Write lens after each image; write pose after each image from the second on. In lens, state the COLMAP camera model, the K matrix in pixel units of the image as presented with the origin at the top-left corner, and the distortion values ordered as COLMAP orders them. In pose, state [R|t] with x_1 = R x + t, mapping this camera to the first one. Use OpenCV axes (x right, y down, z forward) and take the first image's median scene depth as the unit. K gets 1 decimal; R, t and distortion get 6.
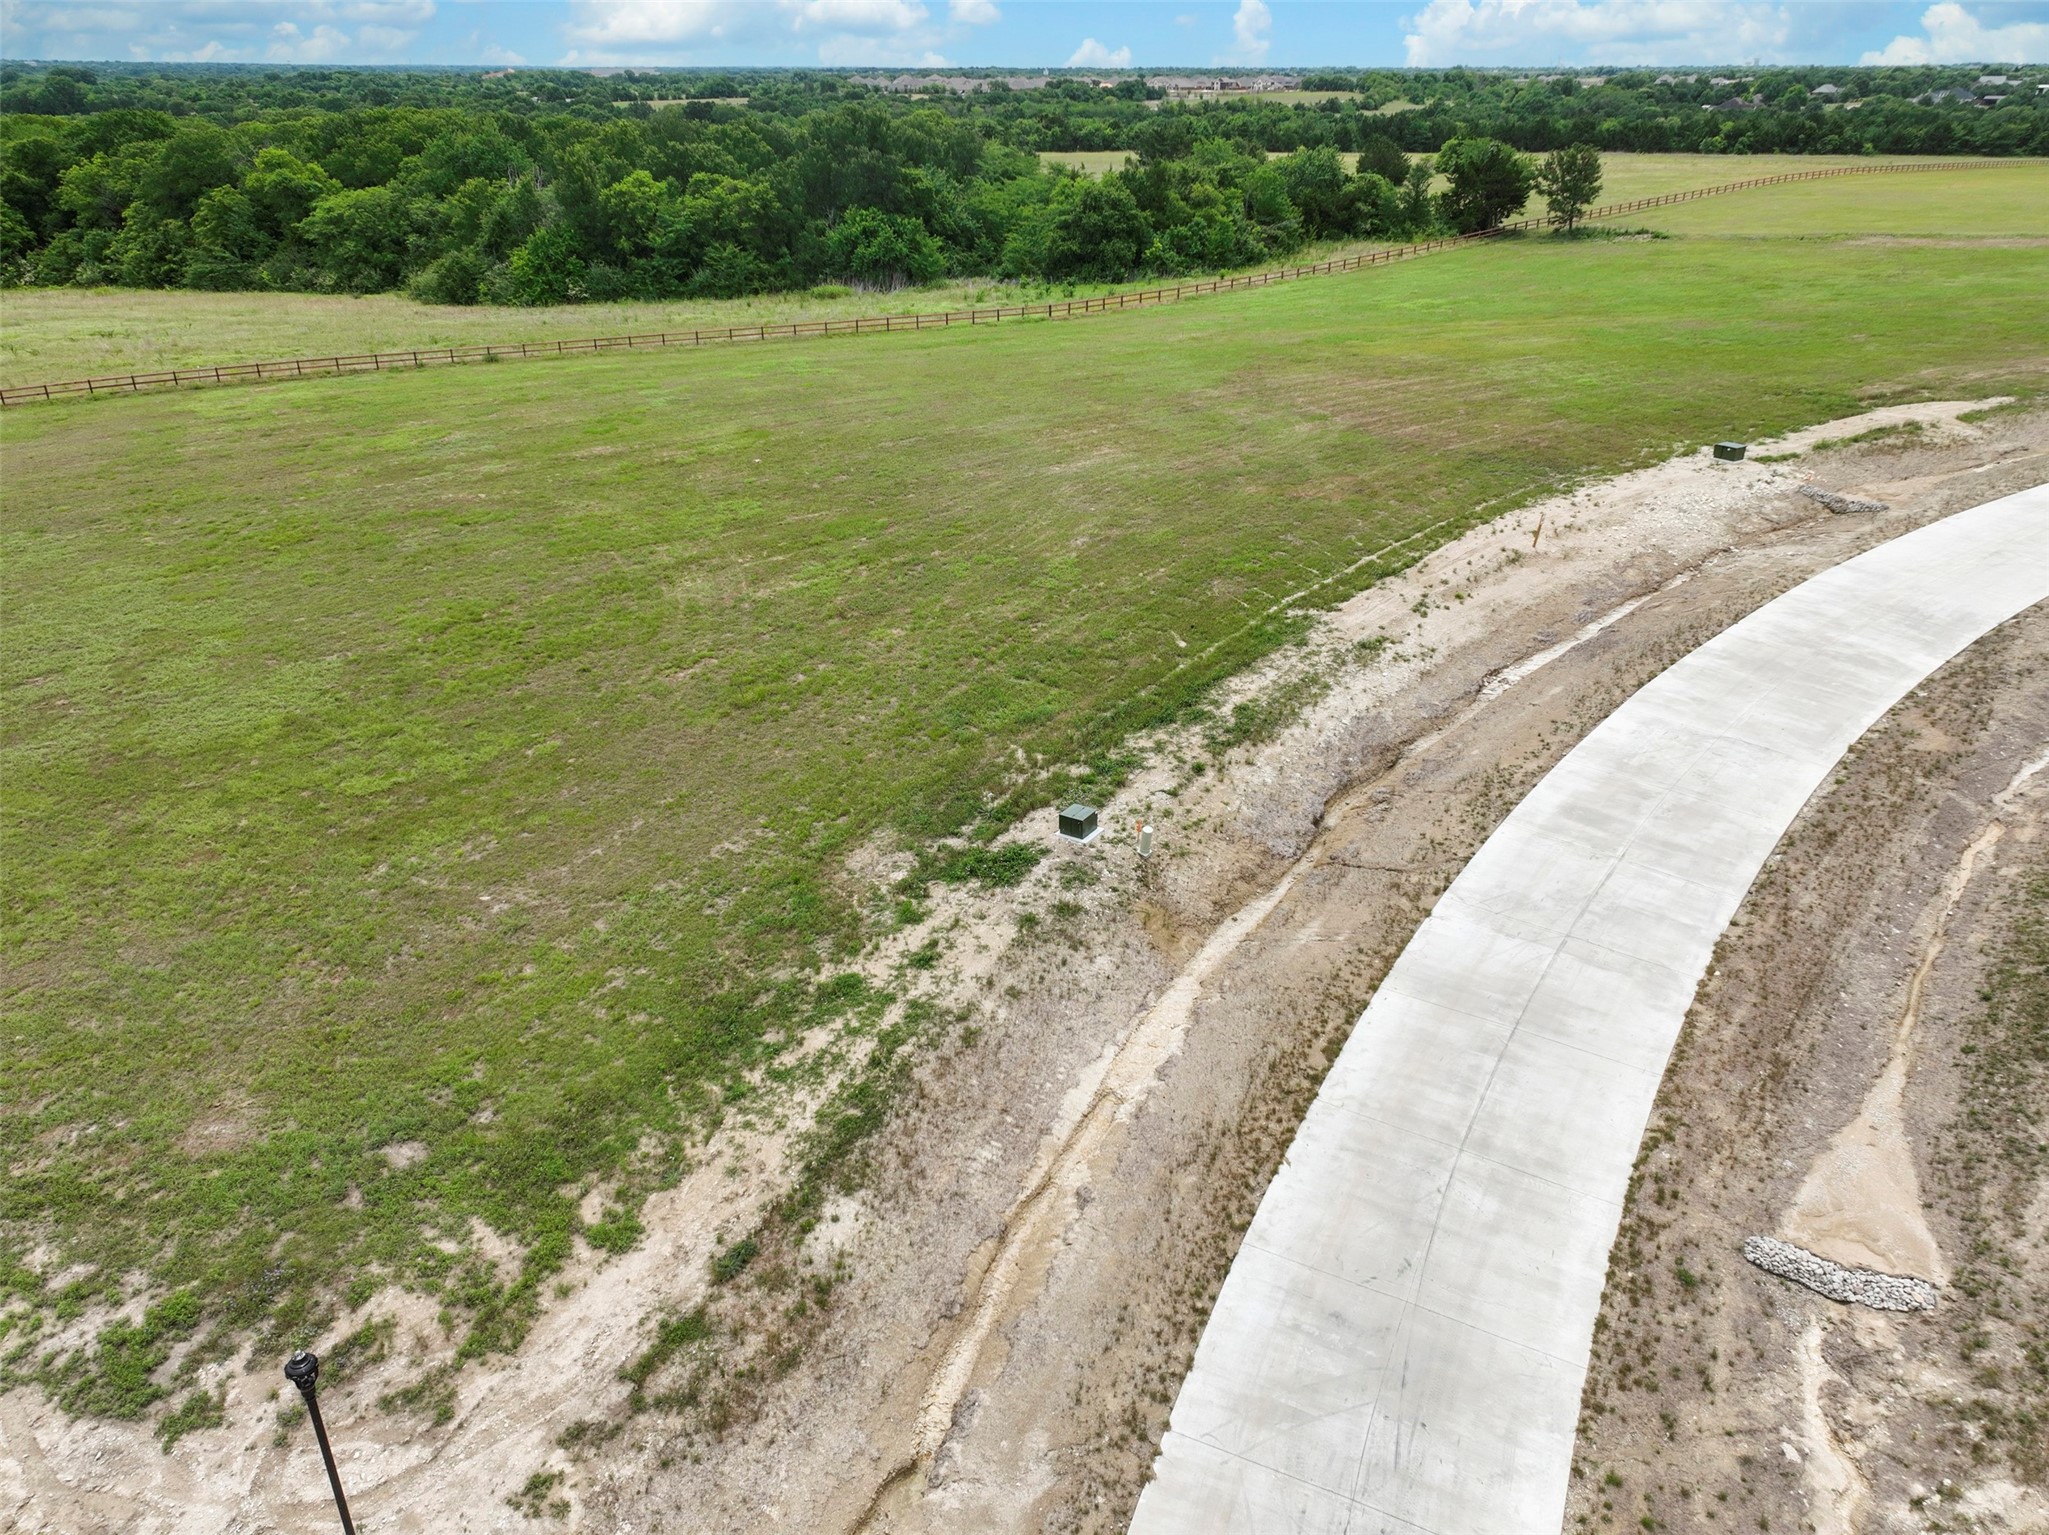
lens RADIAL K [[1462.7, 0, 1028.5], [0, 1462.7, 770.5], [0, 0, 1]] dist [0.001891, 0.013325]
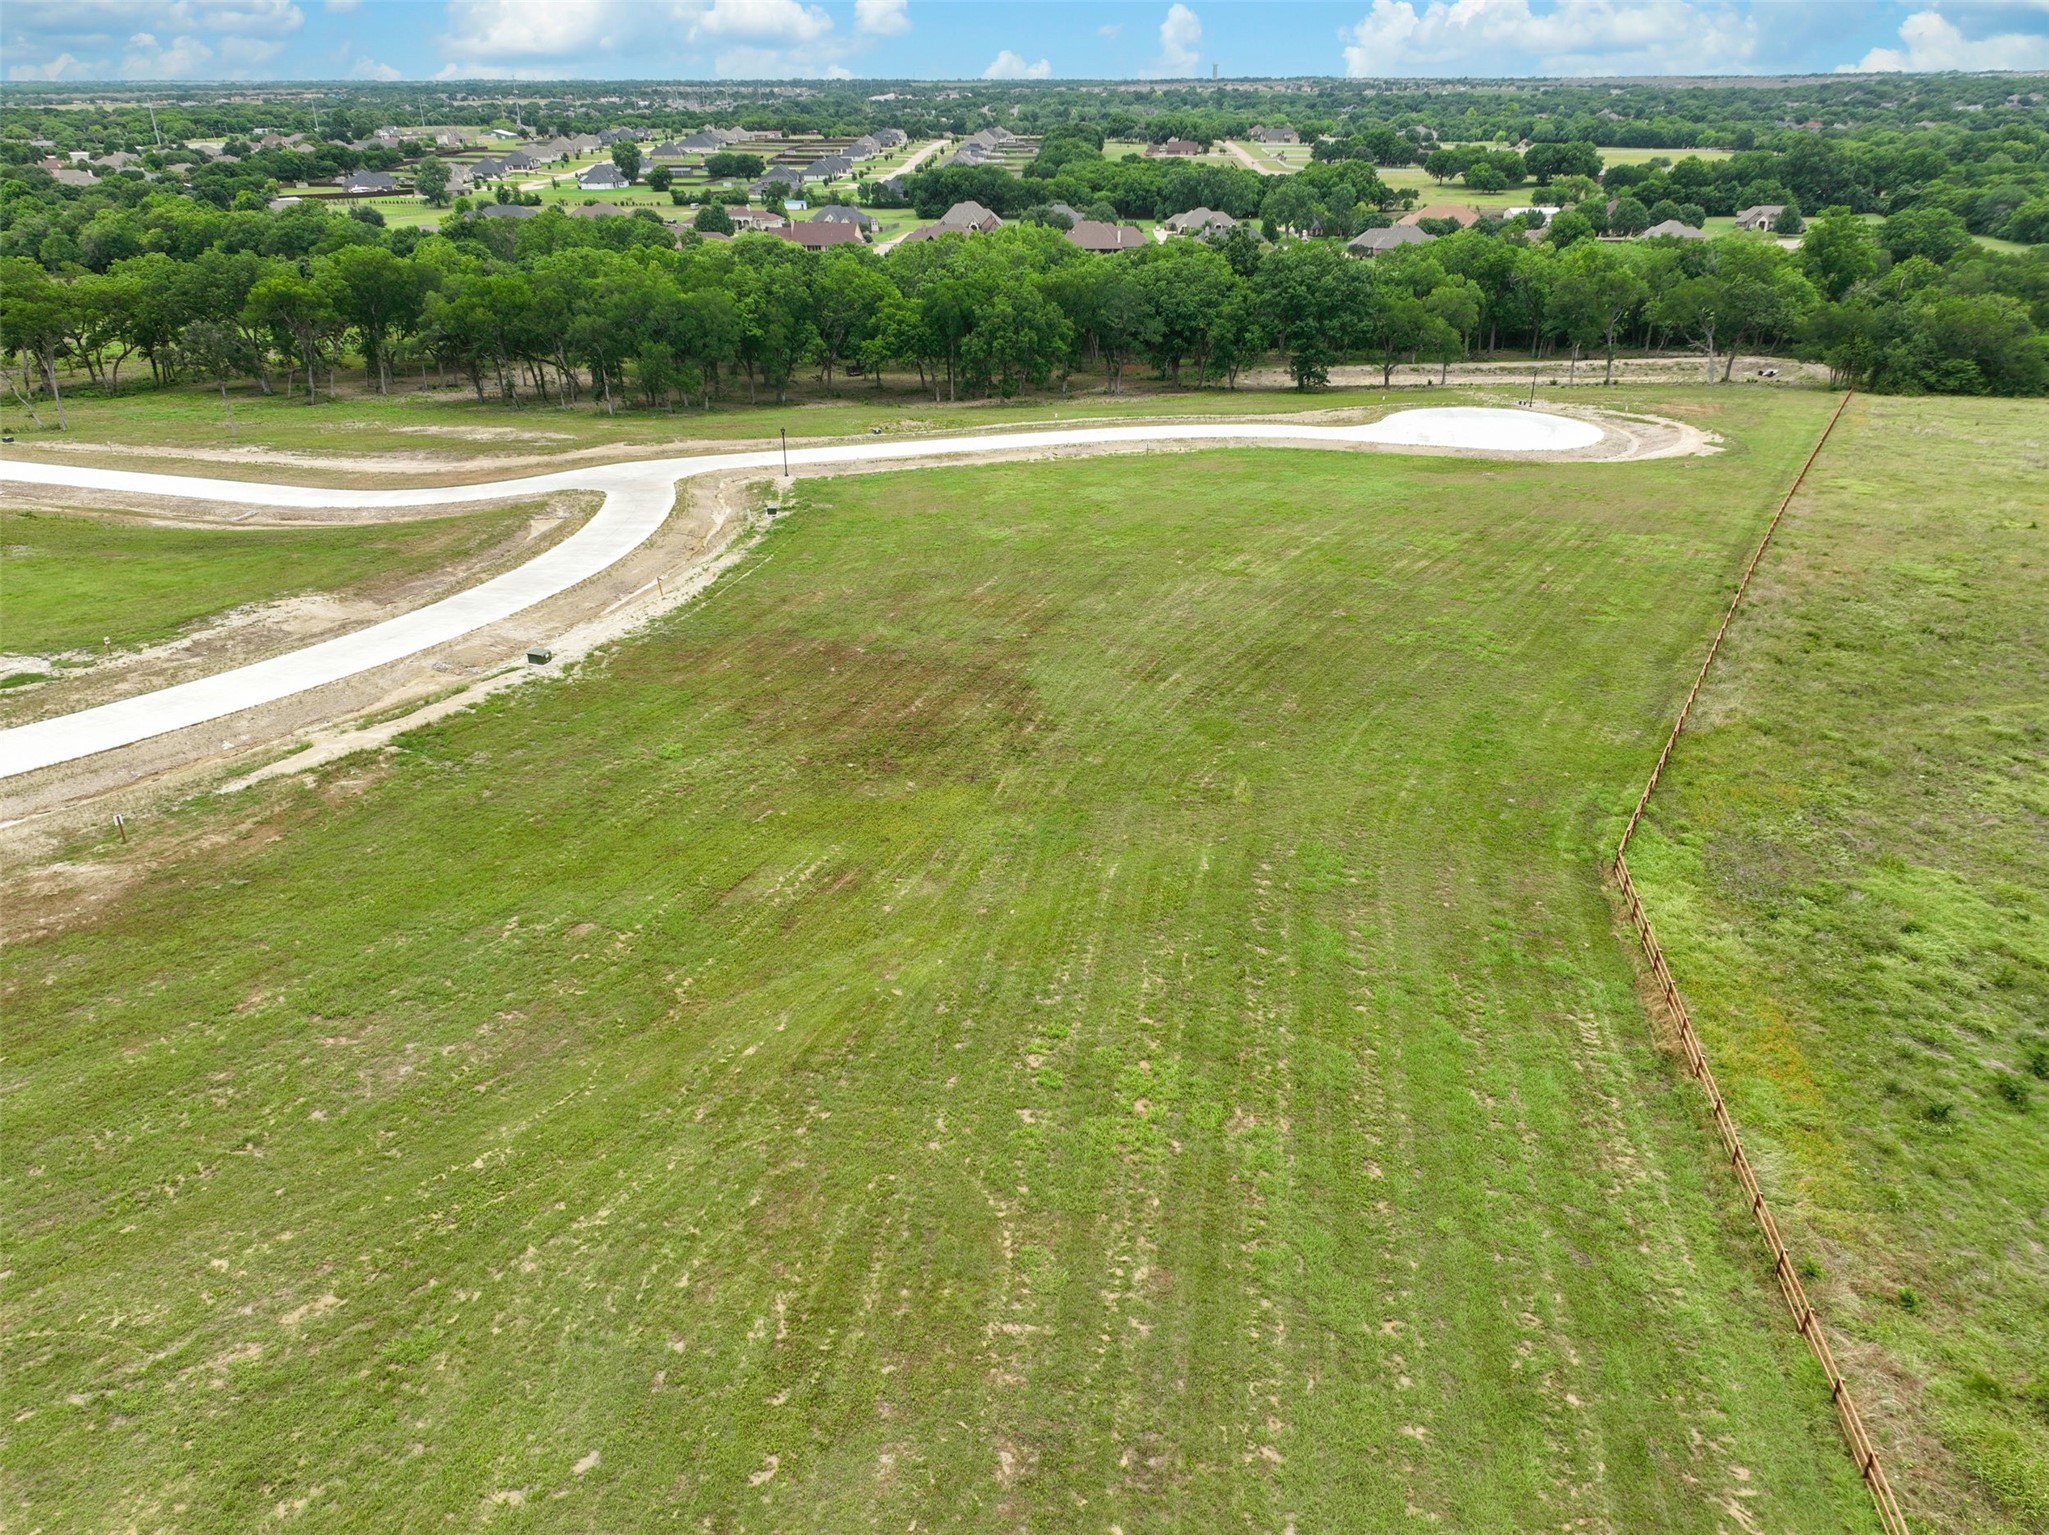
lens RADIAL K [[1434.5, 0, 1031.8], [0, 1434.5, 769.8], [0, 0, 1]] dist [-0.000495, 0.017404]
pose [[-0.801490, 0.261260, -0.537919, 1.232749], [-0.256051, 0.662963, 0.703504, -1.690324], [0.540418, 0.701586, -0.464462, 2.784981]]
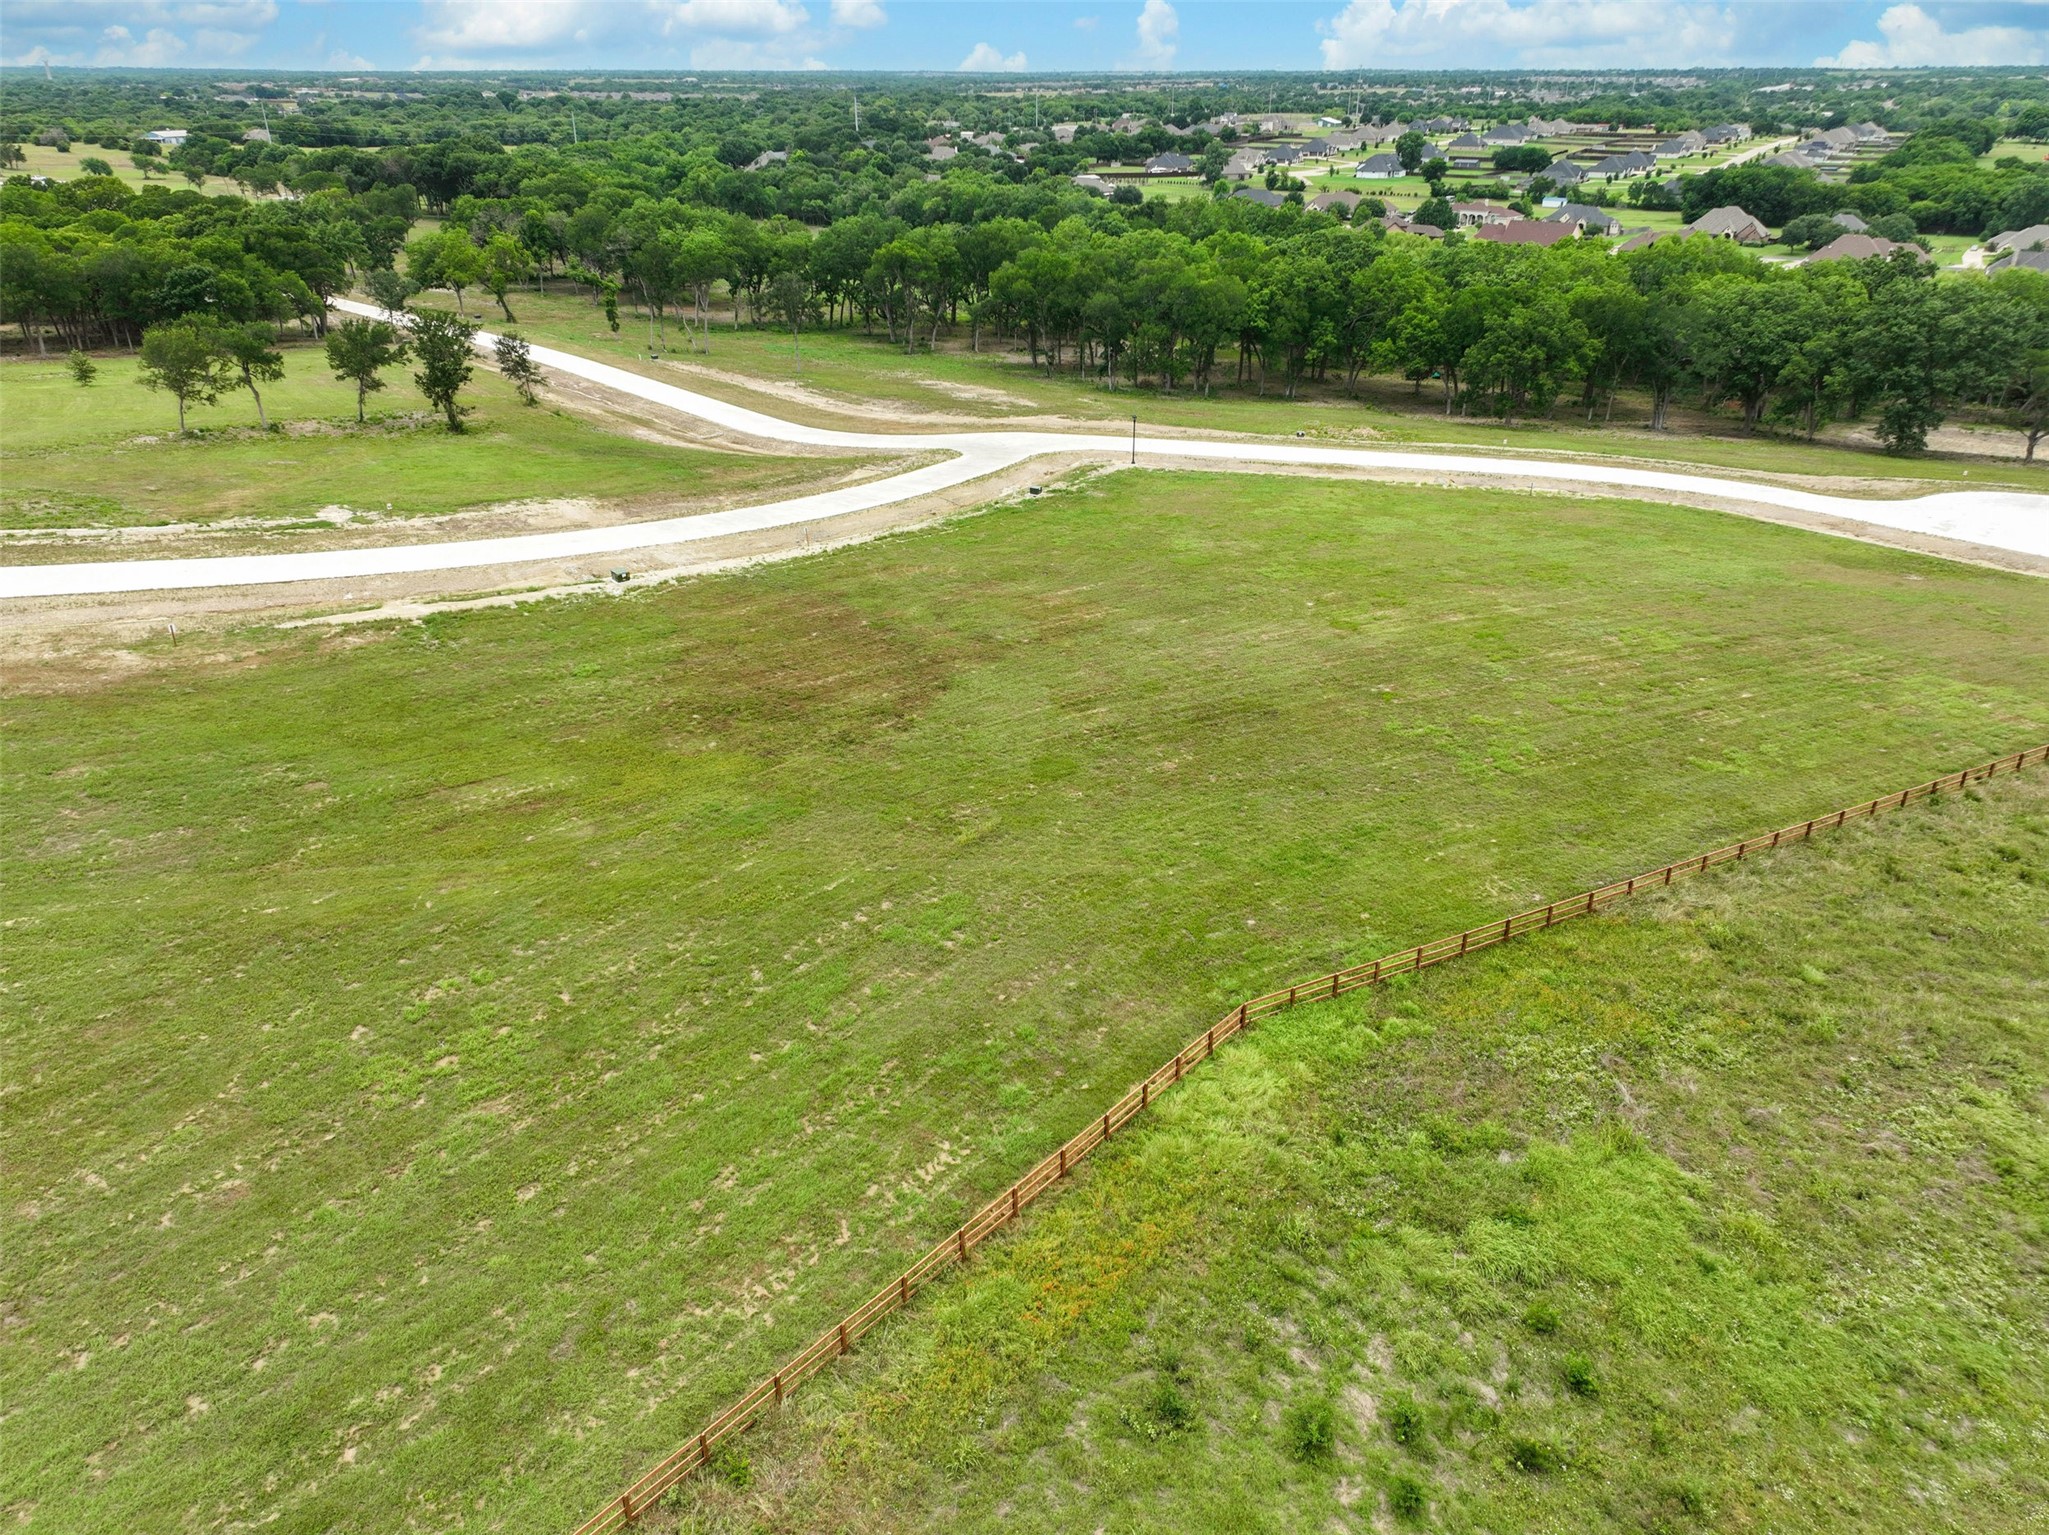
lens RADIAL K [[1434.5, 0, 1031.8], [0, 1434.5, 769.8], [0, 0, 1]] dist [-0.000495, 0.017404]
pose [[-0.995576, 0.039800, -0.085110, 0.298264], [-0.042013, 0.621663, 0.782158, -1.816217], [0.084040, 0.782273, -0.617240, 3.052738]]
